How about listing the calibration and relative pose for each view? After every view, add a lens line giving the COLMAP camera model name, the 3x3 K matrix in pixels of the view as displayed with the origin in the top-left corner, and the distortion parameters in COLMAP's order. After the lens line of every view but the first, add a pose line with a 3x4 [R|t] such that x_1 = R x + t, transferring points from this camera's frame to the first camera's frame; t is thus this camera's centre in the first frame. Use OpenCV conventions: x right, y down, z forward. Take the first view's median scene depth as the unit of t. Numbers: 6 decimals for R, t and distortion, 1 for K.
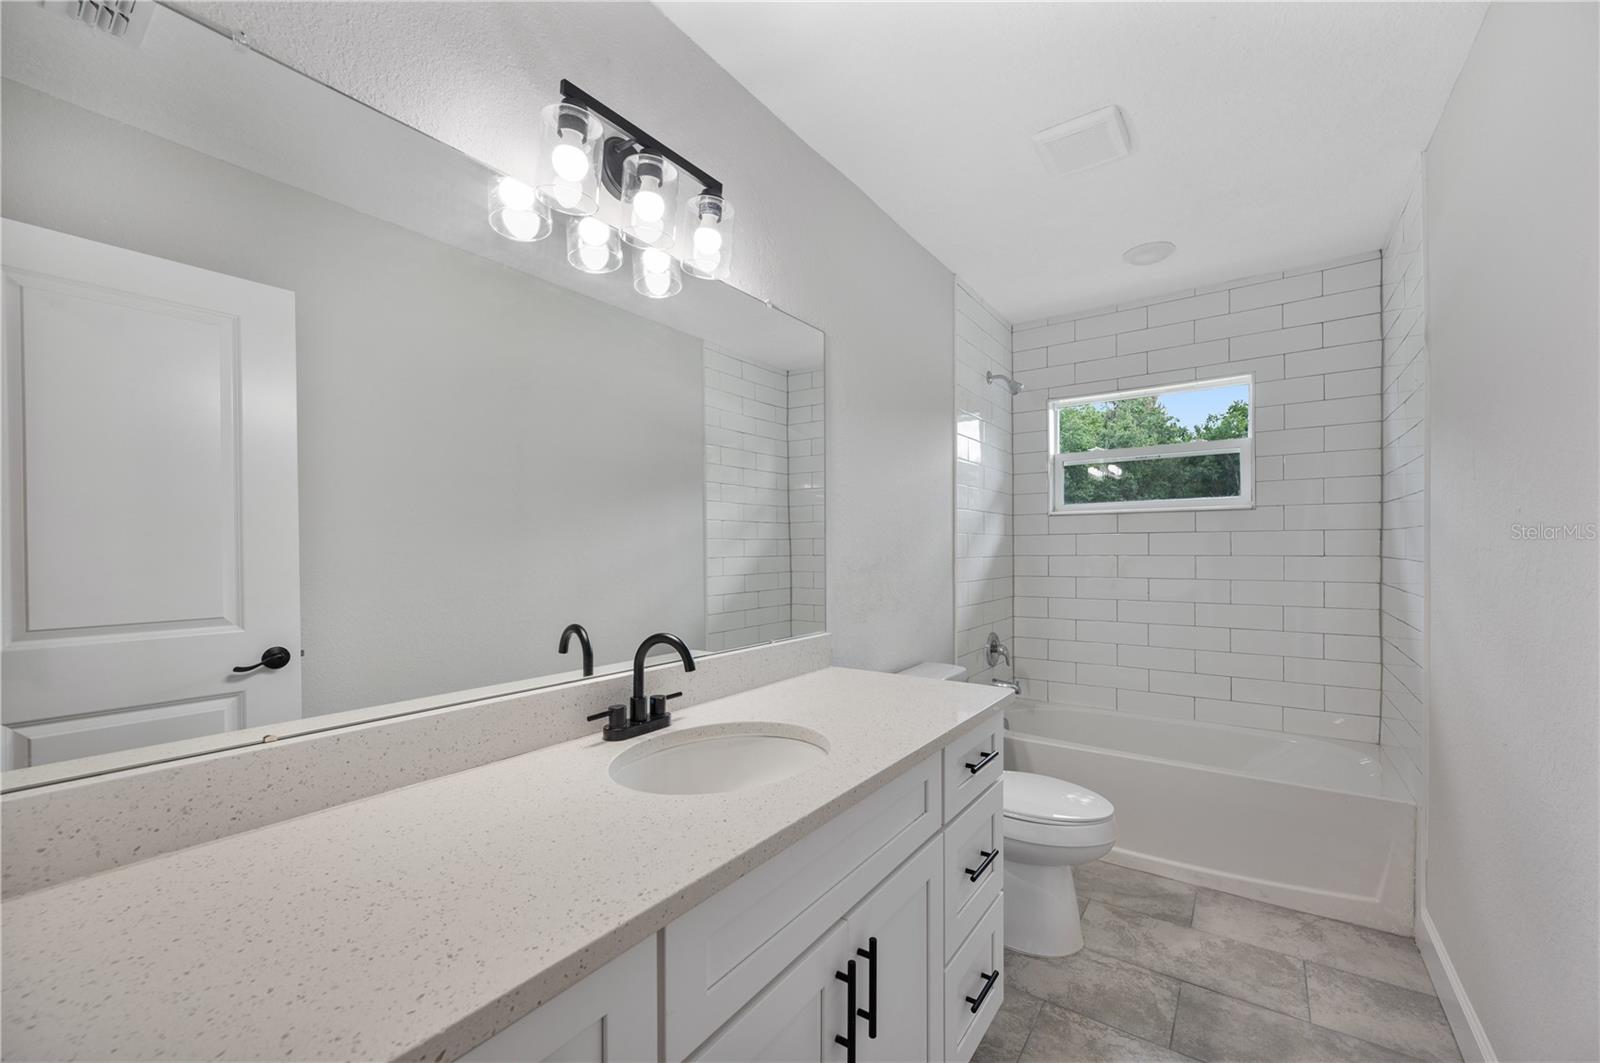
lens RADIAL K [[644.5, 0, 808.4], [0, 644.5, 533.1], [0, 0, 1]] dist [-0.000235, -0.000292]
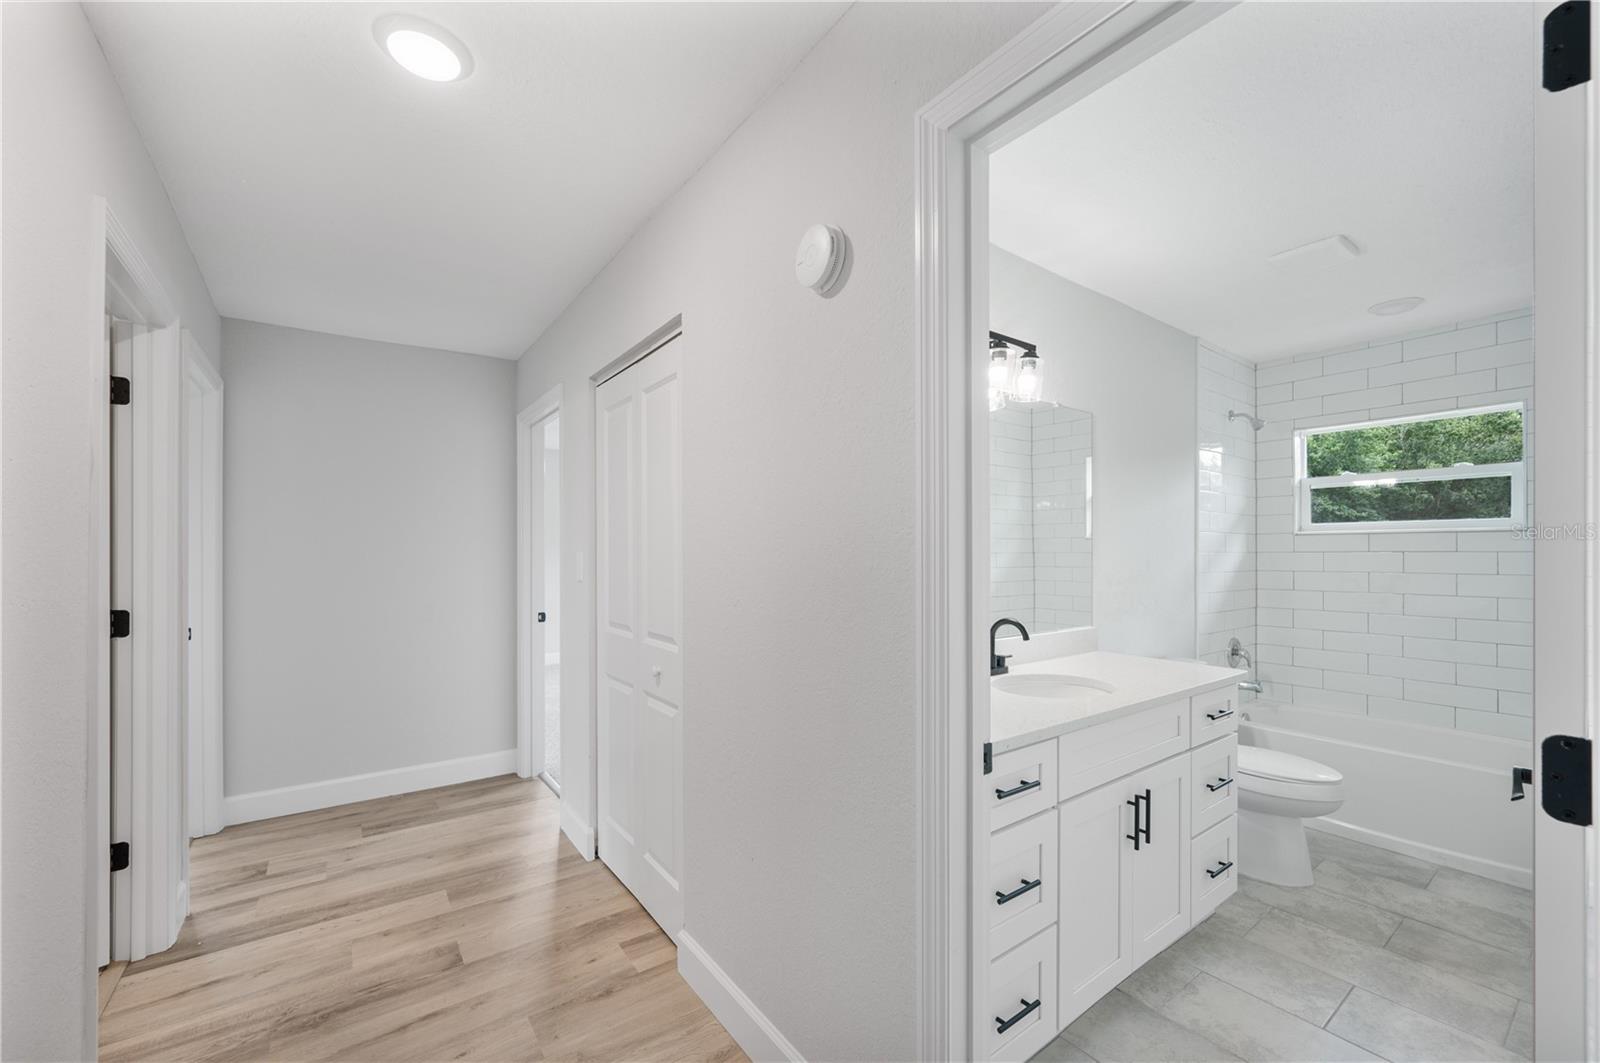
lens RADIAL K [[632.0, 0, 797.9], [0, 632.0, 545.1], [0, 0, 1]] dist [-0.001712, -0.000115]
pose [[0.944851, 0.000947, -0.327500, -0.111287], [0.002824, 0.999935, 0.011040, -0.035759], [0.327490, -0.011356, 0.944787, -0.441950]]
